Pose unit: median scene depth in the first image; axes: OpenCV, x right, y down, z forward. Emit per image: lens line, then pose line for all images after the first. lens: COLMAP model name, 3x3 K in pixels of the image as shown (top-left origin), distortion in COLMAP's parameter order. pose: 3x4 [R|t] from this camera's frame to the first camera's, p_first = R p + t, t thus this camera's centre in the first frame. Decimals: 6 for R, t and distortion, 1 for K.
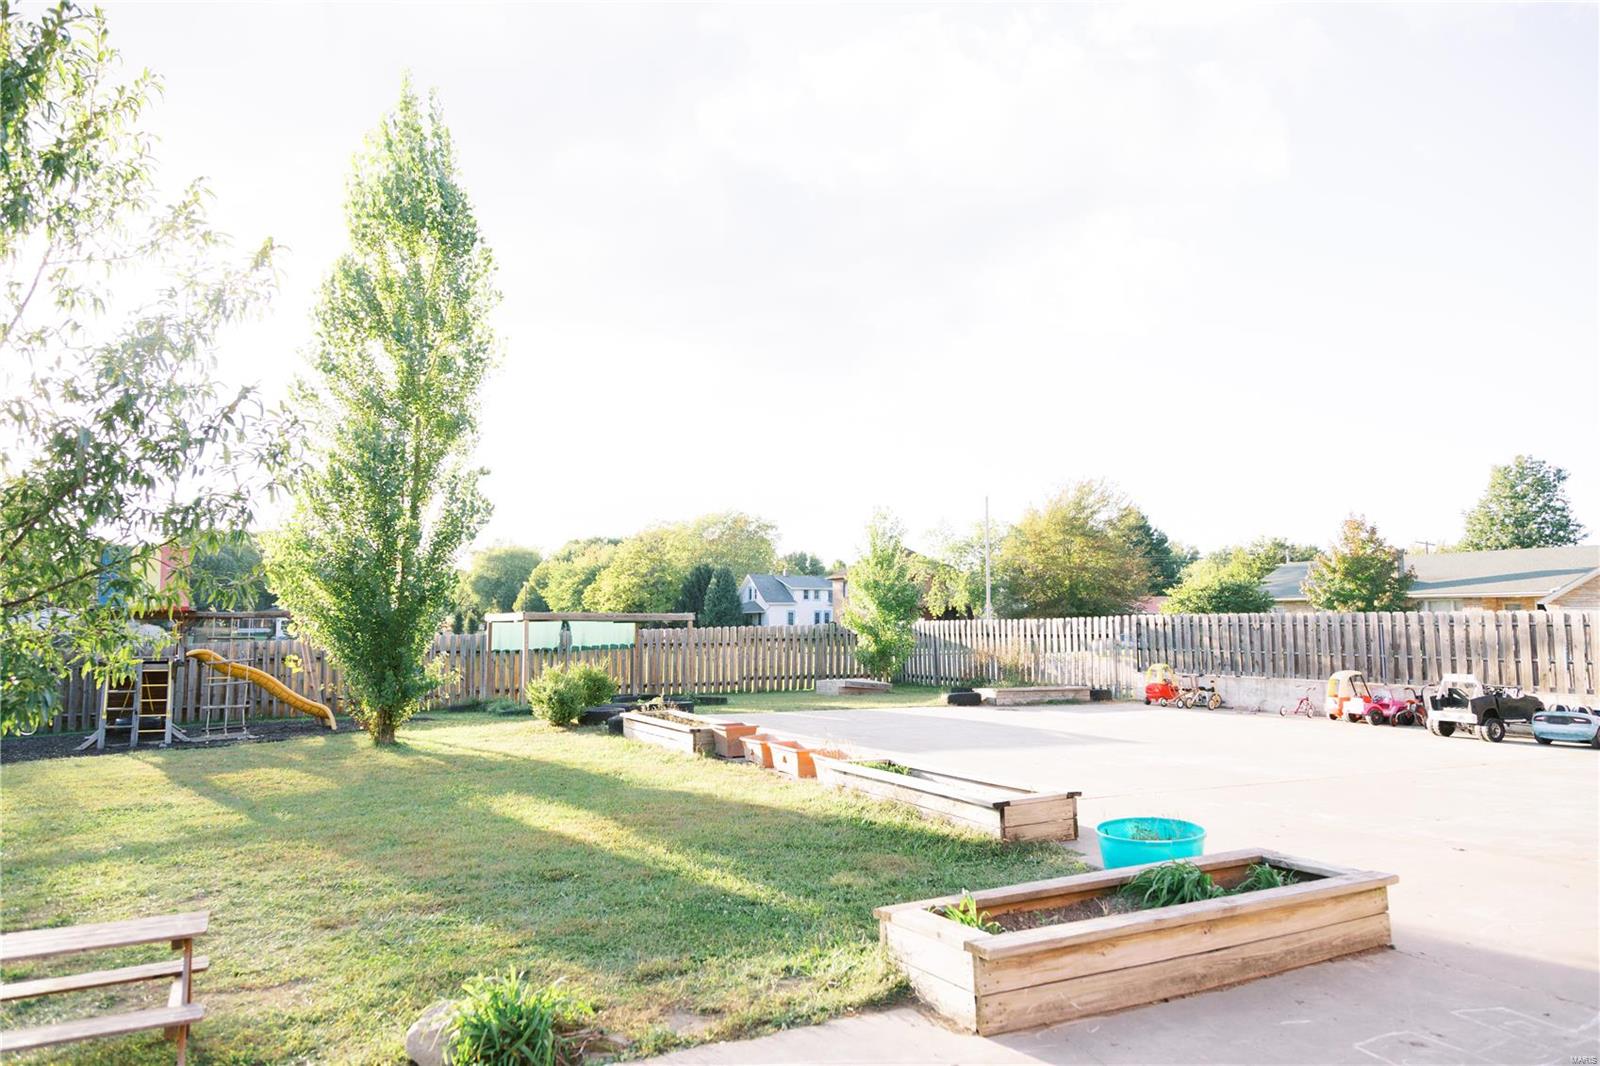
lens RADIAL K [[1062.4, 0, 802.8], [0, 1062.4, 530.6], [0, 0, 1]] dist [0.017084, 0.001555]
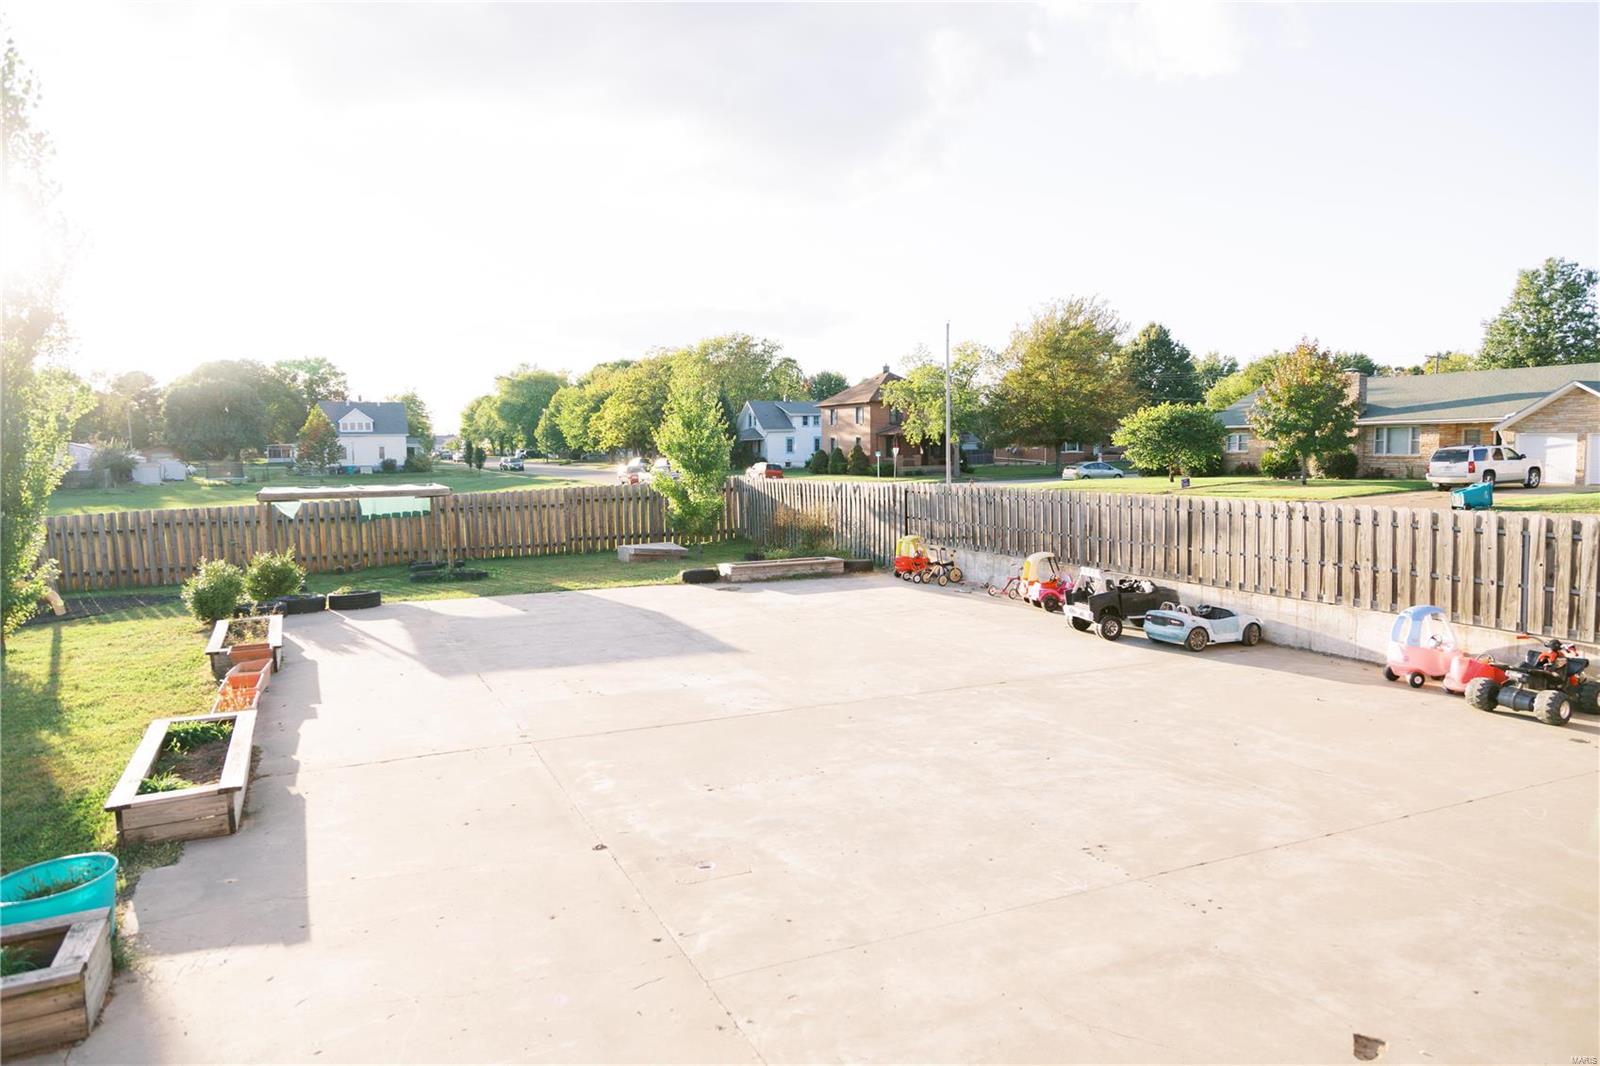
lens RADIAL K [[1065.0, 0, 806.6], [0, 1065.0, 533.2], [0, 0, 1]] dist [0.030101, -0.002872]
pose [[0.998818, -0.012726, -0.046908, 0.104340], [0.020686, 0.984646, 0.173334, -0.017551], [0.043982, -0.174100, 0.983745, 0.013276]]
